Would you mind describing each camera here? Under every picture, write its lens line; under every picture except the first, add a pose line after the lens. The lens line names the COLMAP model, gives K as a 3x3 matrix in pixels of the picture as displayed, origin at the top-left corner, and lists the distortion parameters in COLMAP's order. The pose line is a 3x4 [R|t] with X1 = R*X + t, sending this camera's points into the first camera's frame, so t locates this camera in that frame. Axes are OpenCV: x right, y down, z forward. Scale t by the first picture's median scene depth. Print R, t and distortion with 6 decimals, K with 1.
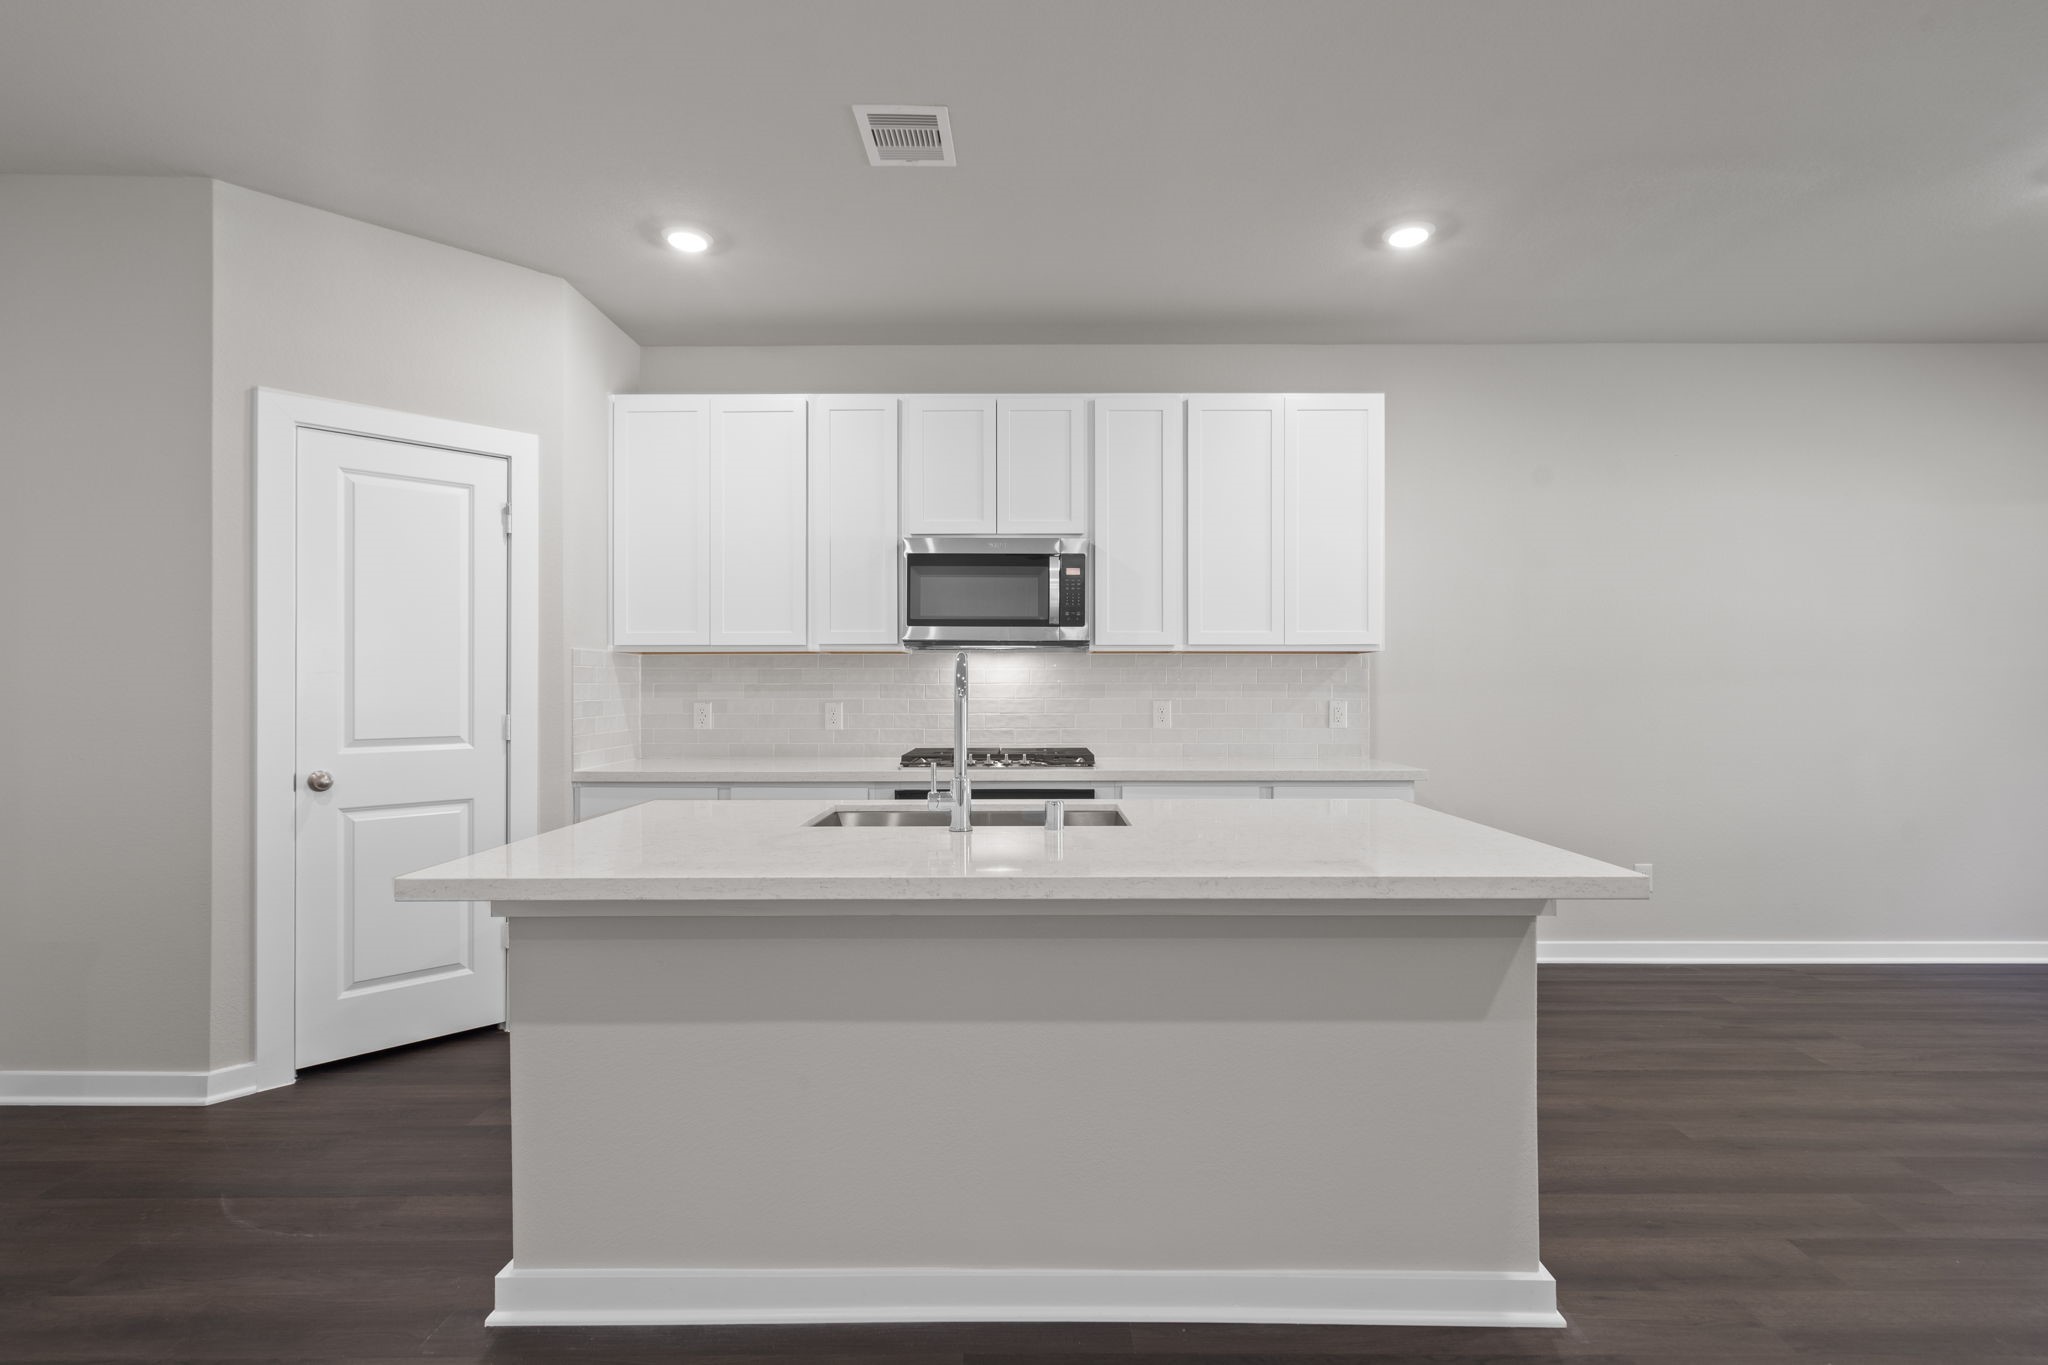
lens RADIAL K [[974.5, 0, 1023.0], [0, 974.5, 683.5], [0, 0, 1]] dist [0.002602, 0.001228]
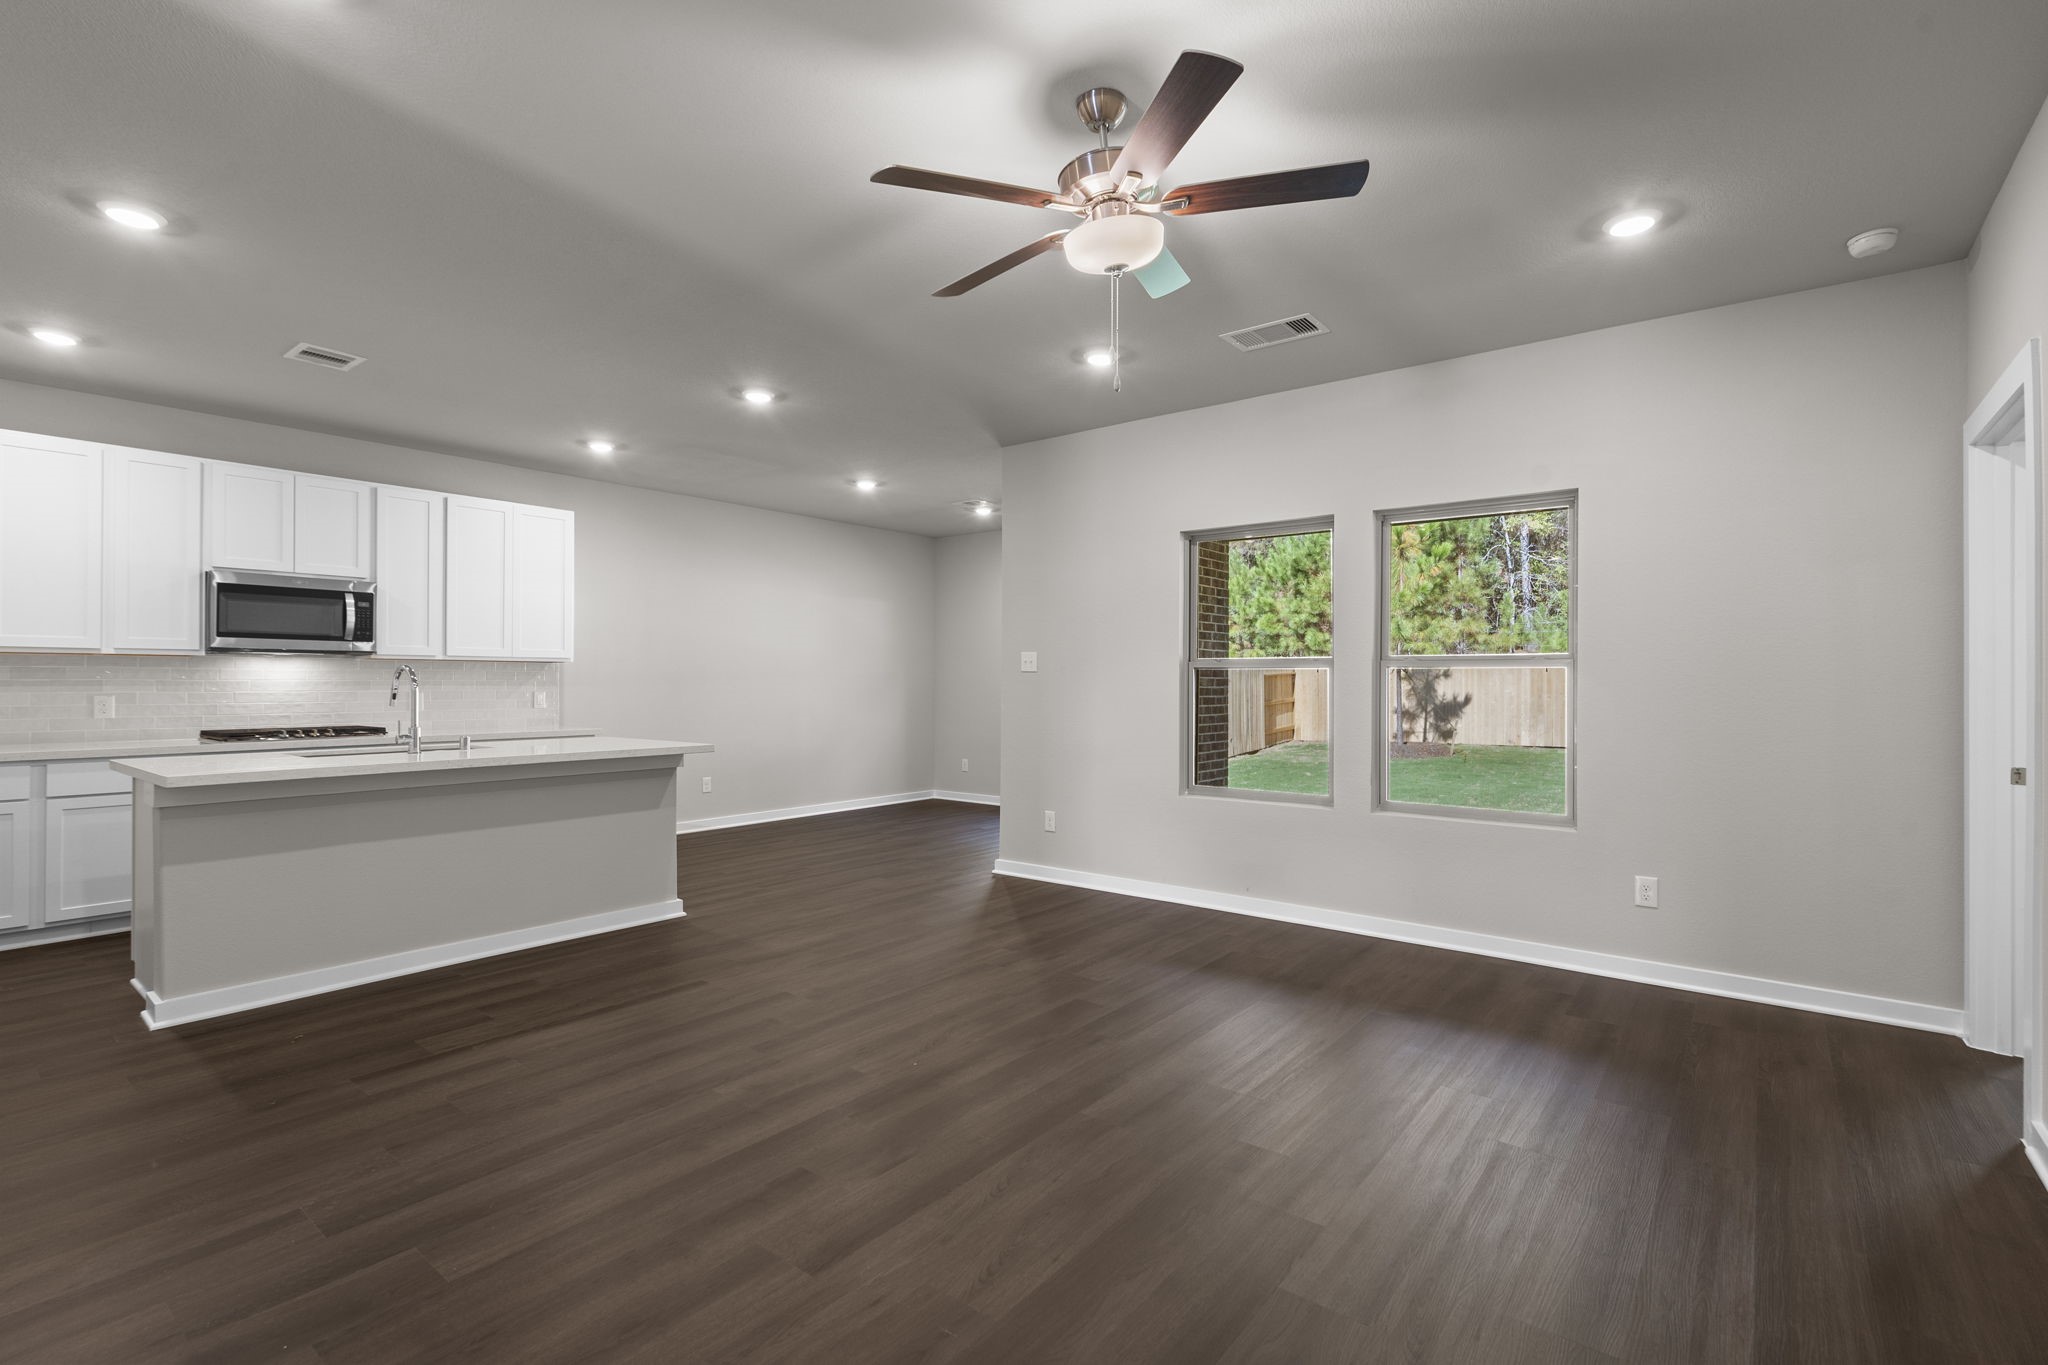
lens RADIAL K [[974.5, 0, 1055.3], [0, 974.5, 678.6], [0, 0, 1]] dist [0.002602, 0.001228]
pose [[0.610850, 0.004496, 0.791733, -0.466150], [-0.001287, 0.999988, -0.004686, 0.002892], [-0.791745, 0.001844, 0.610849, -0.710291]]
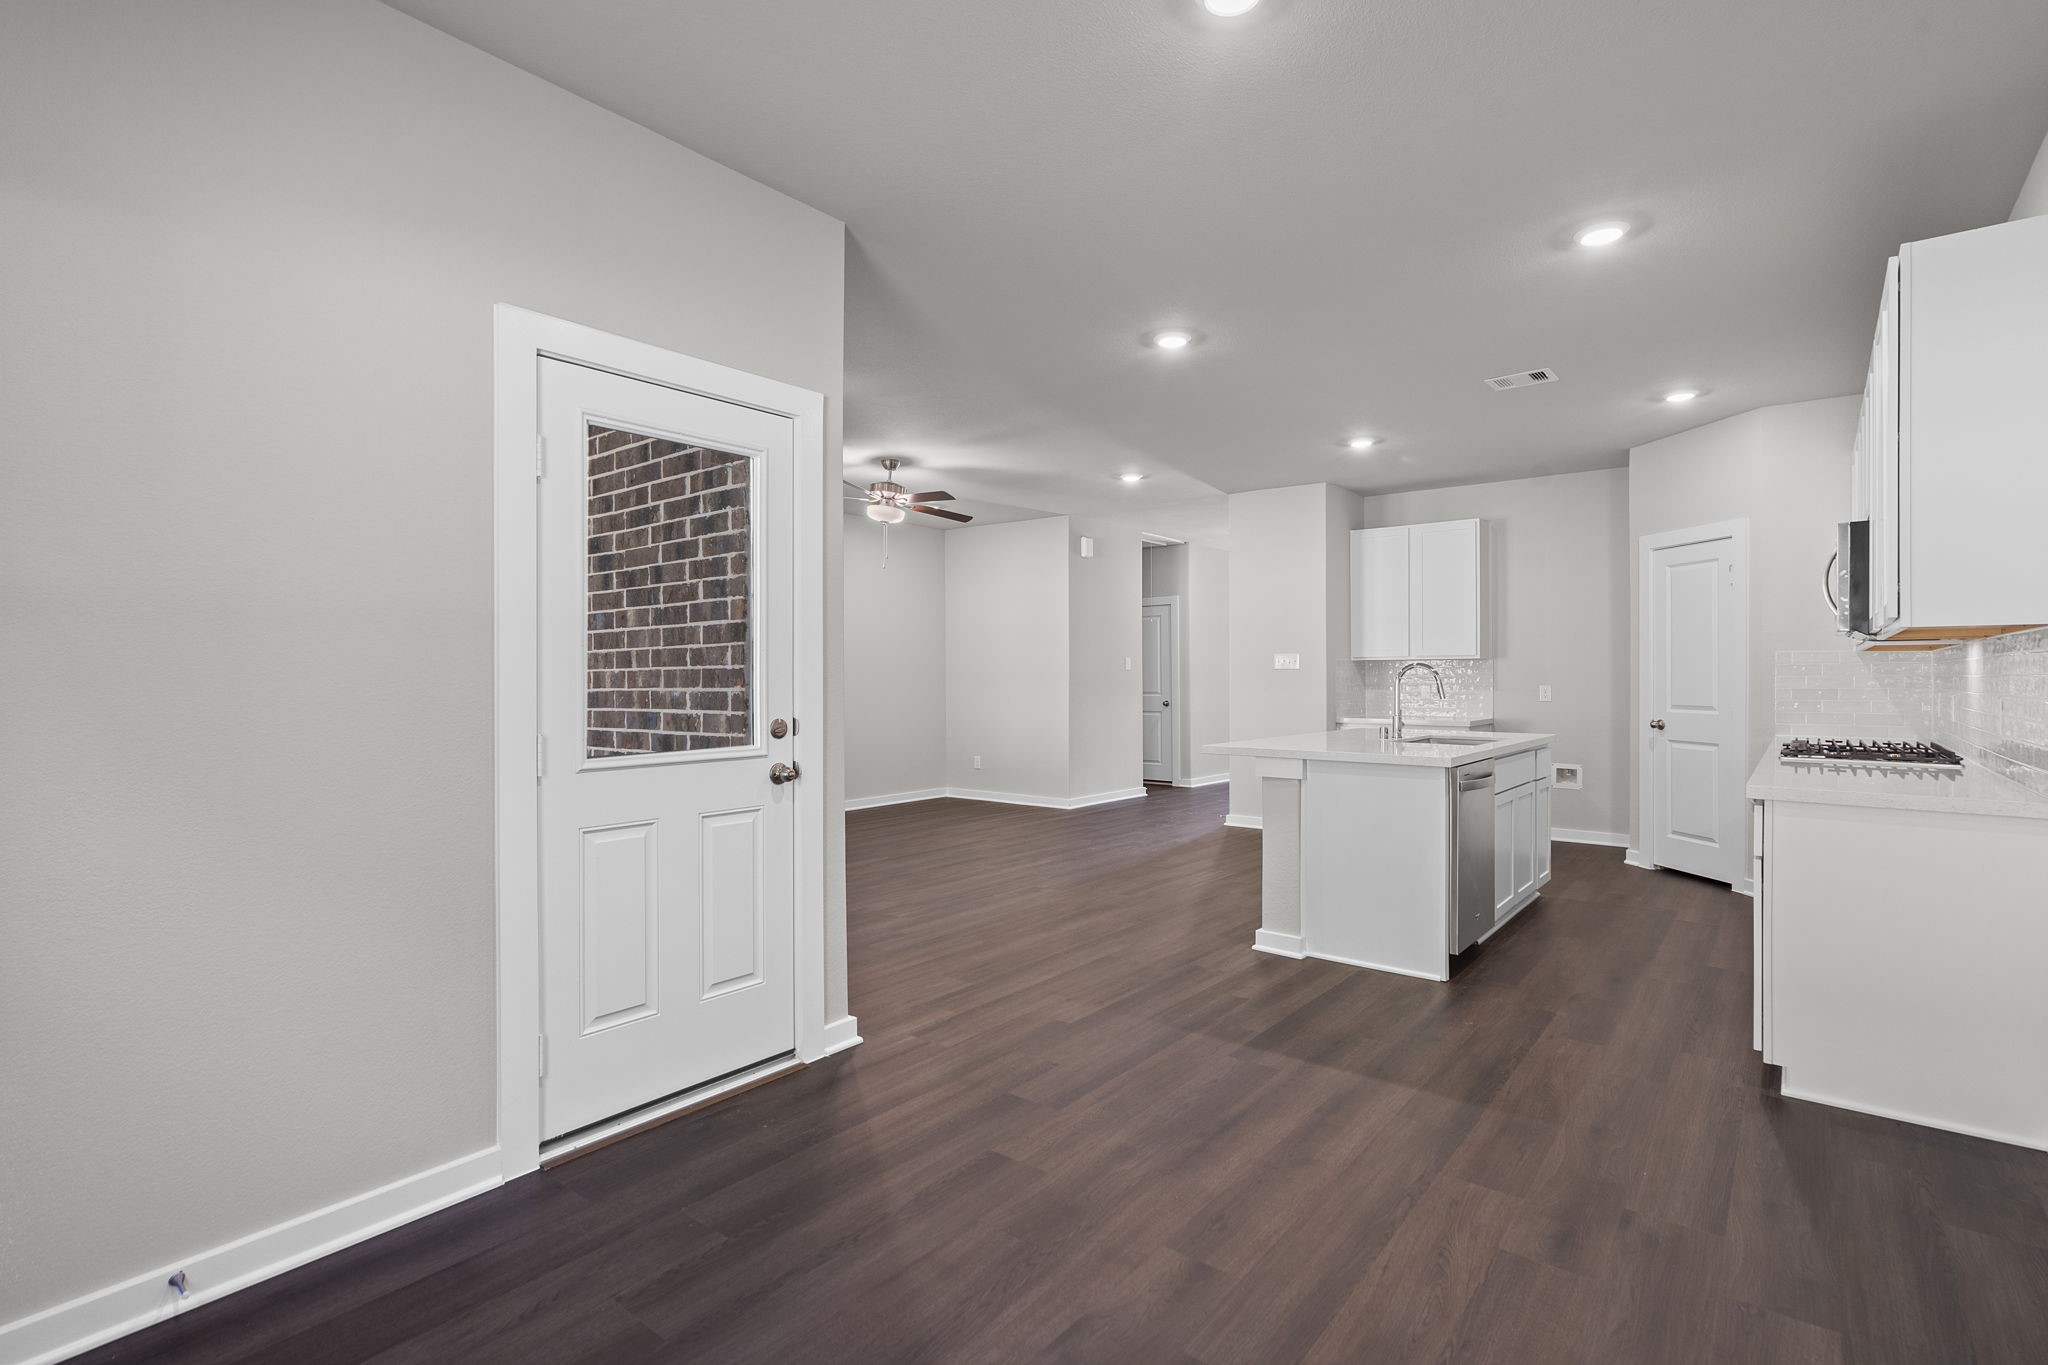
lens RADIAL K [[974.5, 0, 1023.3], [0, 974.5, 682.0], [0, 0, 1]] dist [0.002602, 0.001228]
pose [[-0.627889, 0.000843, -0.778303, 1.620112], [0.002207, 0.999997, -0.000698, 0.010661], [0.778300, -0.002156, -0.627889, 1.216109]]
